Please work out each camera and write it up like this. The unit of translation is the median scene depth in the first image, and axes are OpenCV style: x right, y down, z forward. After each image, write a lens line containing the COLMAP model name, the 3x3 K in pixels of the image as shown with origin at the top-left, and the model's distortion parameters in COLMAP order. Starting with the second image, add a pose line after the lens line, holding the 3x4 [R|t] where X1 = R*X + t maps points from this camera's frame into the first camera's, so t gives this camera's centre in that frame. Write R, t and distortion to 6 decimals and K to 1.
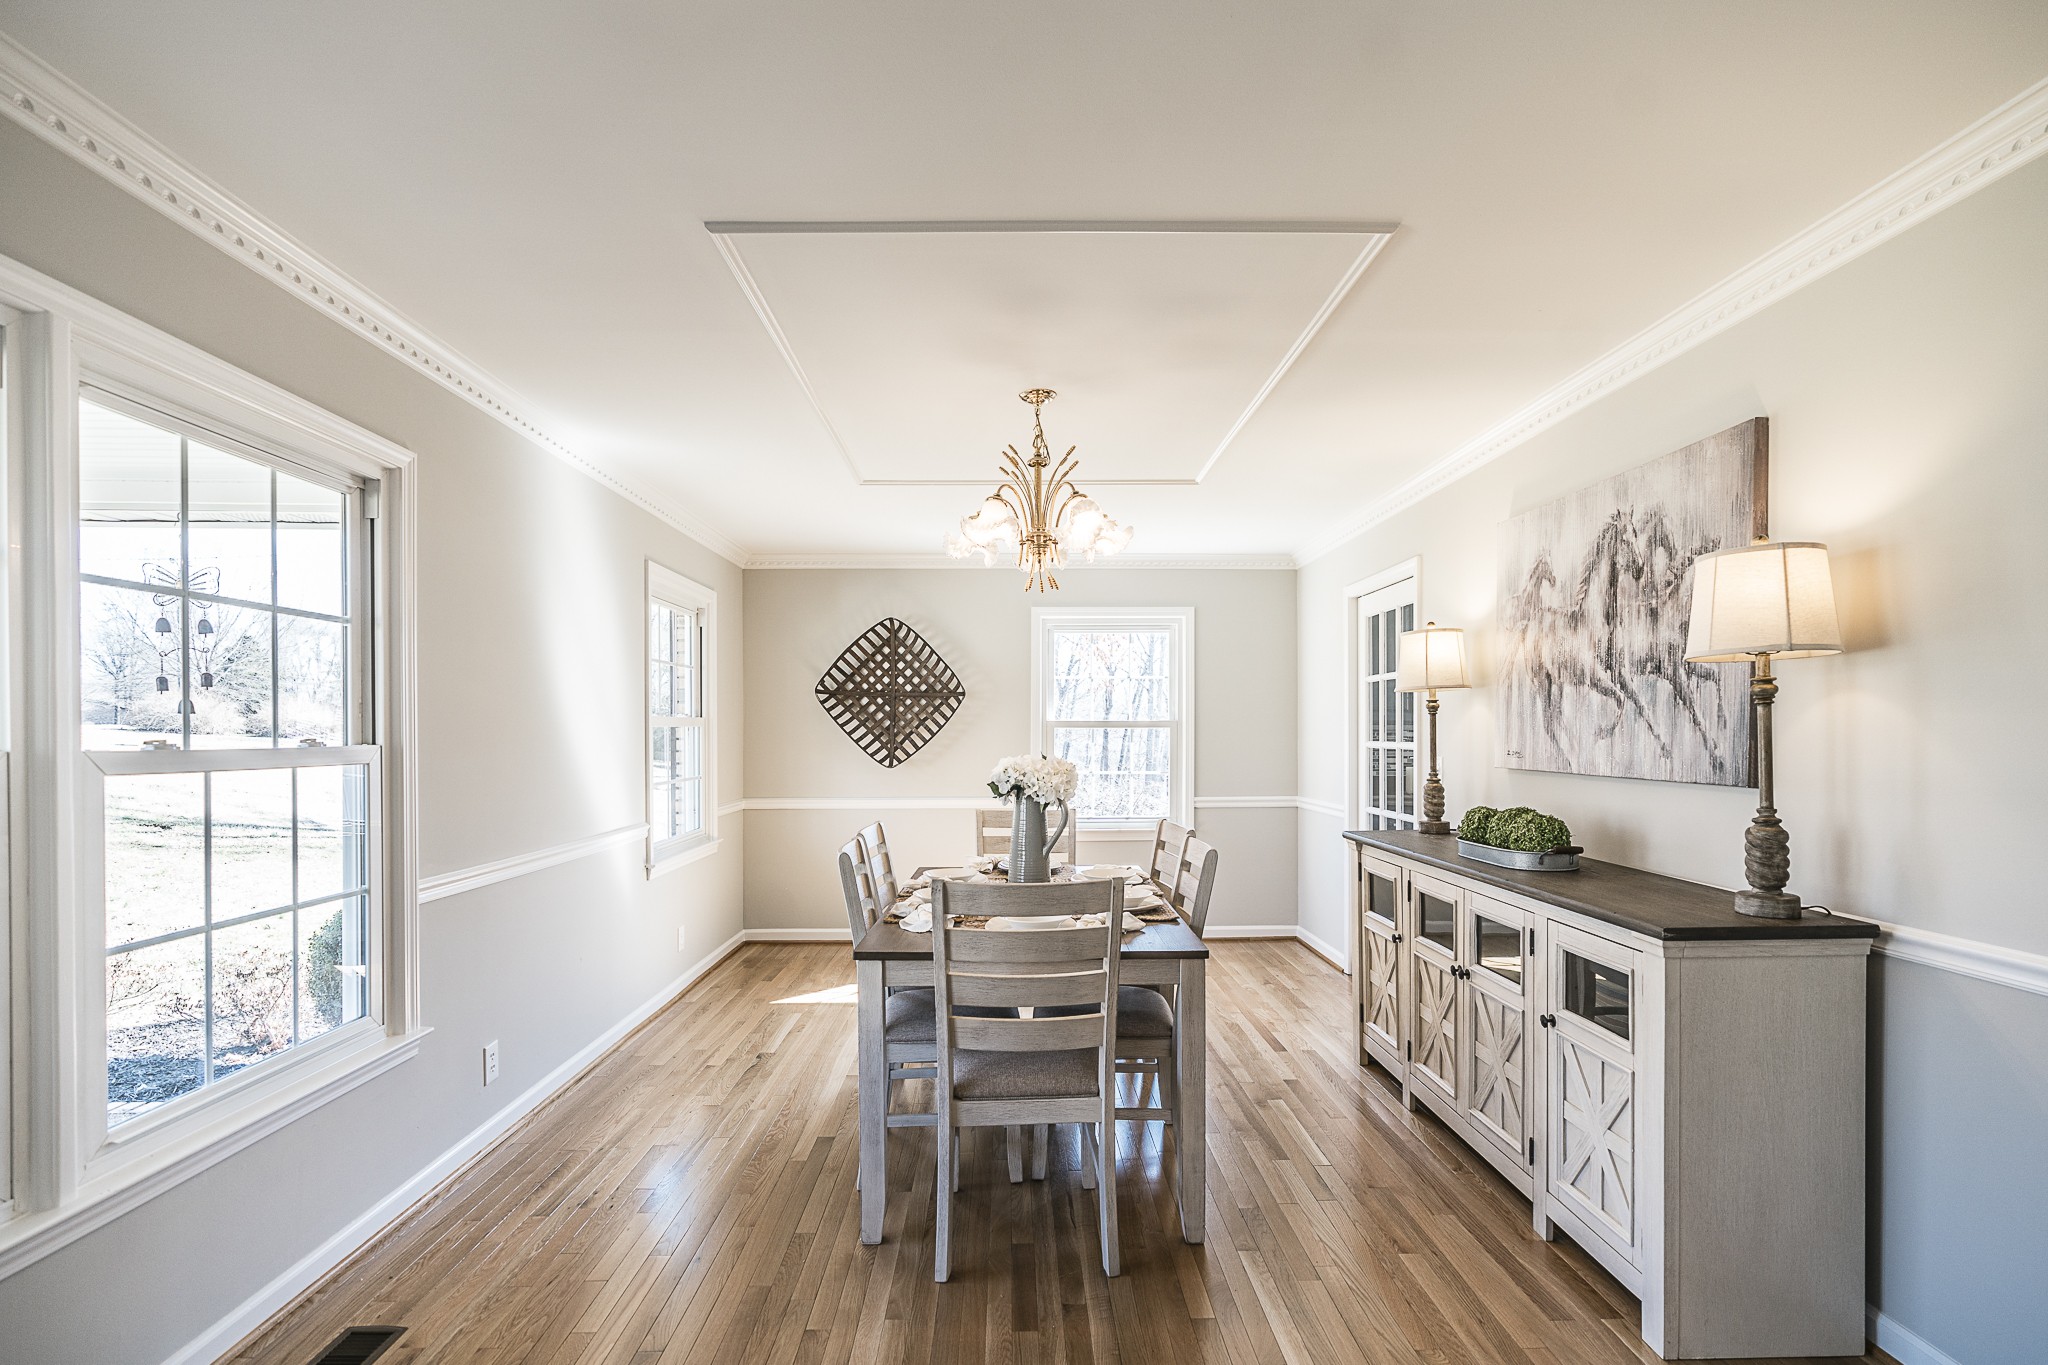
lens RADIAL K [[946.5, 0, 1008.8], [0, 946.5, 736.3], [0, 0, 1]] dist [-0.012990, 0.005902]
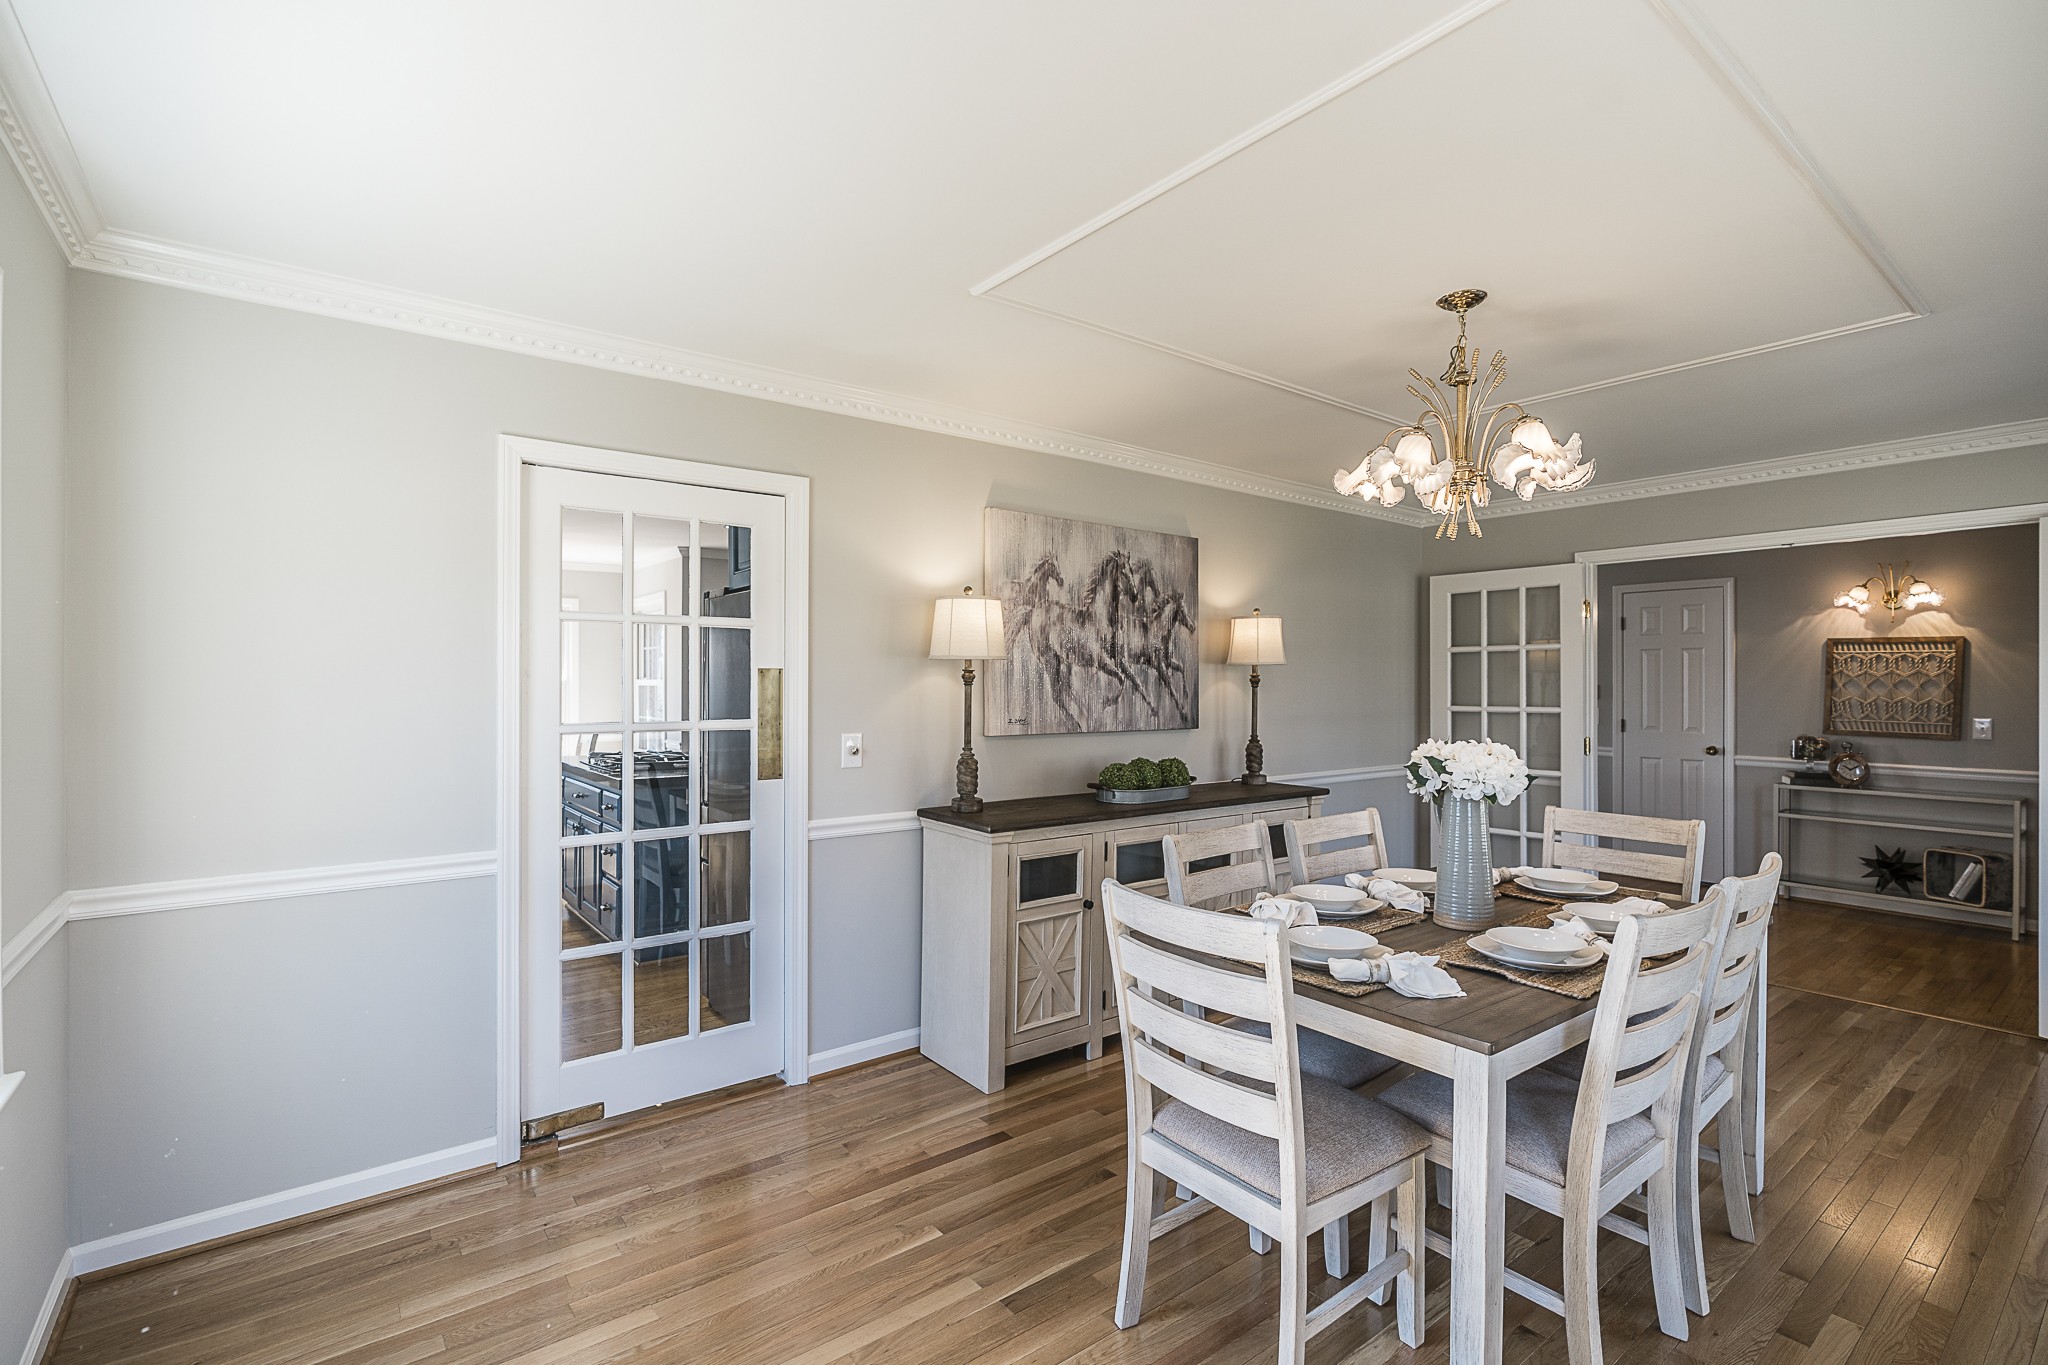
lens RADIAL K [[946.5, 0, 1027.6], [0, 946.5, 682.3], [0, 0, 1]] dist [-0.012990, 0.005902]
pose [[-0.608996, 0.010735, 0.793101, -0.174006], [0.008212, 0.999940, -0.007230, -0.009432], [-0.793131, 0.002110, -0.609047, 0.794682]]
